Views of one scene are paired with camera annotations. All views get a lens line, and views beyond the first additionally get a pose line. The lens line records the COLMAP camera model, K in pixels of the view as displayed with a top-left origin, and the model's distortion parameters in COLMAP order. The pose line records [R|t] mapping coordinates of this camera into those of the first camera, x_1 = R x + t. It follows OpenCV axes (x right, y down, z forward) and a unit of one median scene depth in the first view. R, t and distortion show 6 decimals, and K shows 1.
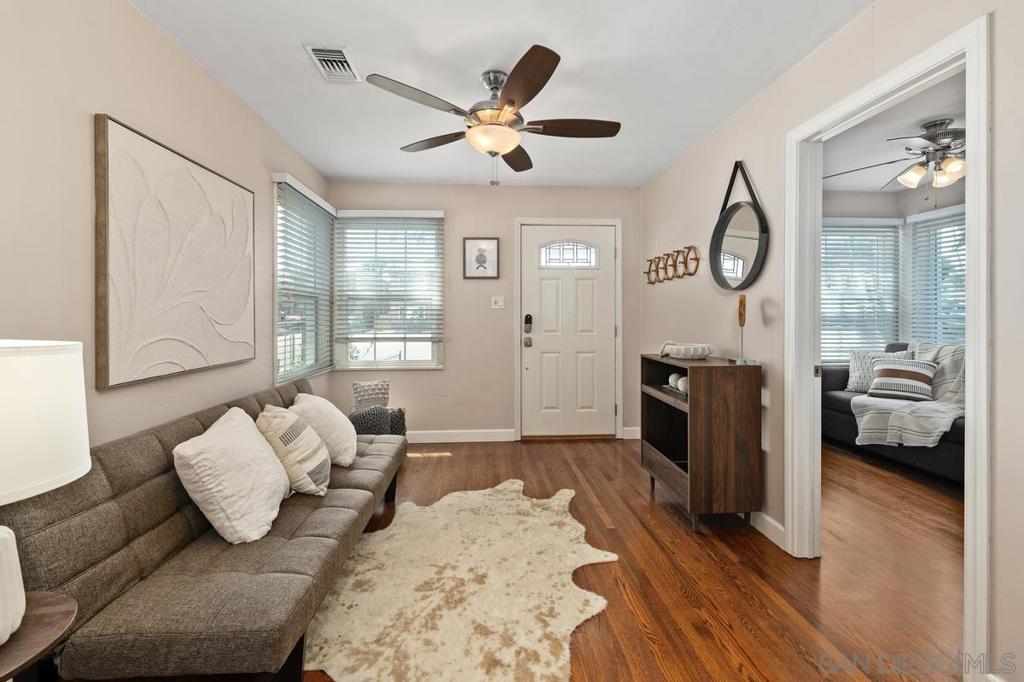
lens RADIAL K [[423.0, 0, 500.6], [0, 423.0, 314.9], [0, 0, 1]] dist [0.000824, -0.000615]
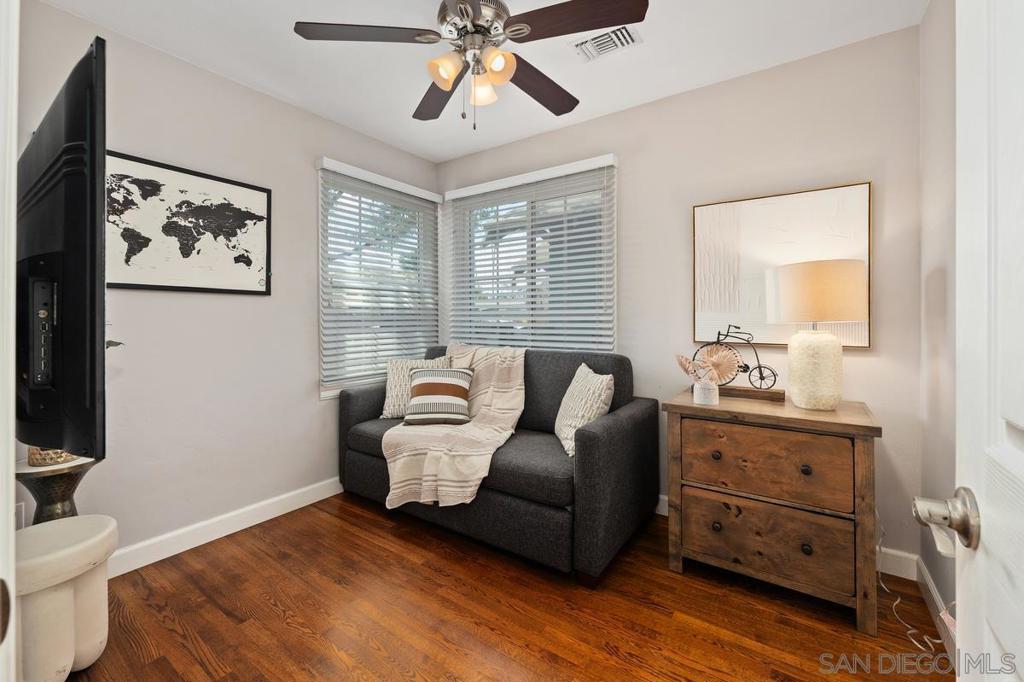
lens RADIAL K [[423.0, 0, 505.9], [0, 423.0, 319.7], [0, 0, 1]] dist [0.000824, -0.000615]
pose [[0.625283, -0.001956, 0.780395, 0.428172], [0.002553, 0.999997, 0.000460, 0.017051], [-0.780394, 0.001705, 0.625286, 0.430838]]
